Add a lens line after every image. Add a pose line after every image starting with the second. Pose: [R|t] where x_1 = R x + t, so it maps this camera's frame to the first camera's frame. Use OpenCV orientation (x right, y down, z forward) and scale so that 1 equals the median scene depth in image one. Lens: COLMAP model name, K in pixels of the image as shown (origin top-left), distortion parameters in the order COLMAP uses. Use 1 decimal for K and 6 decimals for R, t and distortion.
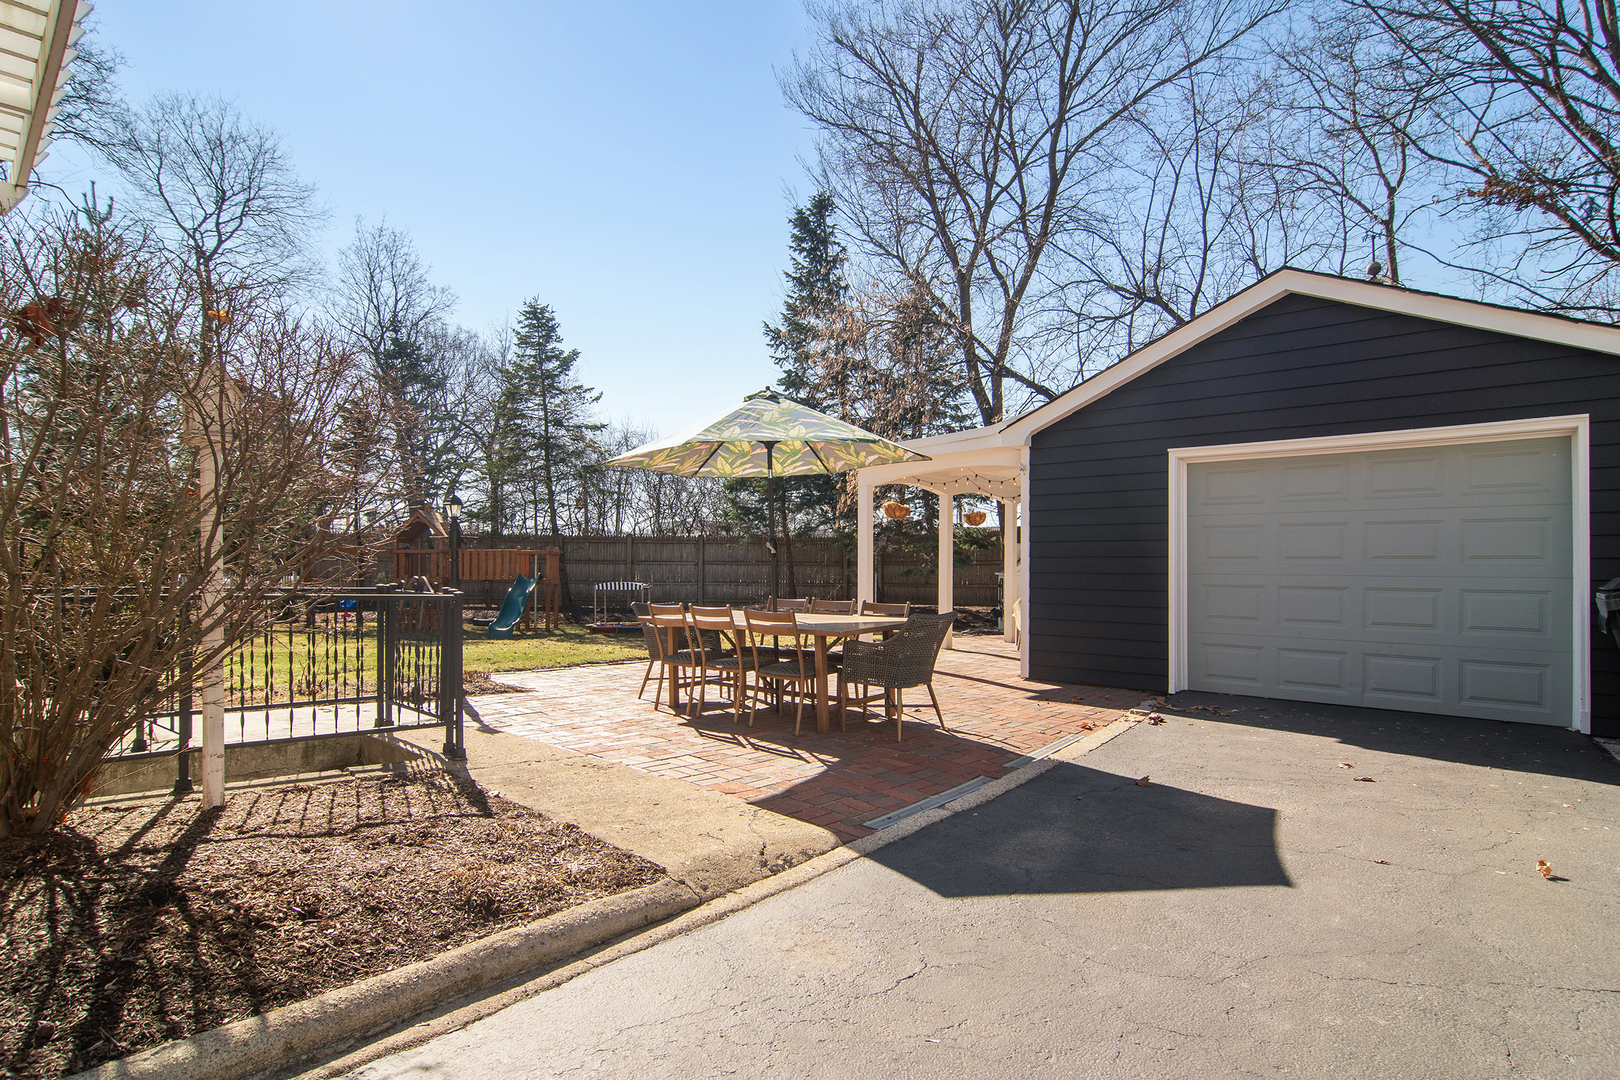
lens RADIAL K [[865.9, 0, 804.7], [0, 865.9, 548.2], [0, 0, 1]] dist [-0.001150, 0.000789]
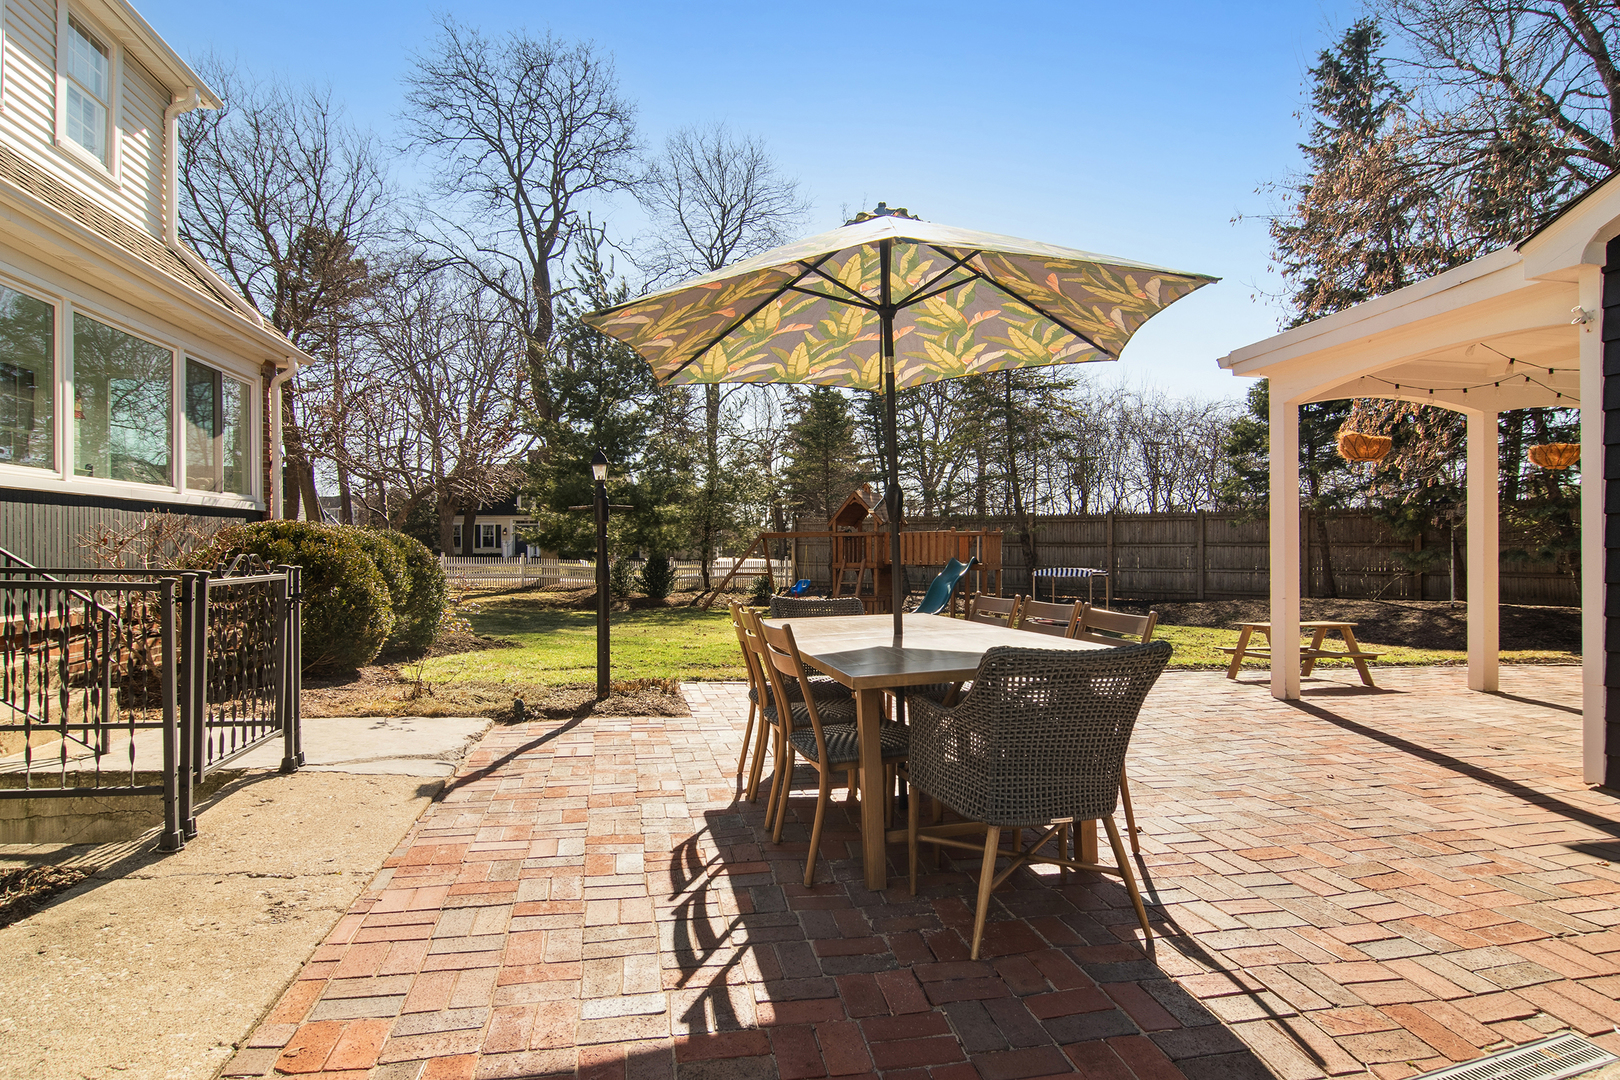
lens RADIAL K [[896.7, 0, 816.1], [0, 896.7, 557.8], [0, 0, 1]] dist [0.000116, 0.000853]
pose [[0.826885, -0.000439, -0.562370, 0.062726], [0.016595, 0.999583, 0.023621, 0.004243], [0.562126, -0.028864, 0.826548, 0.132687]]
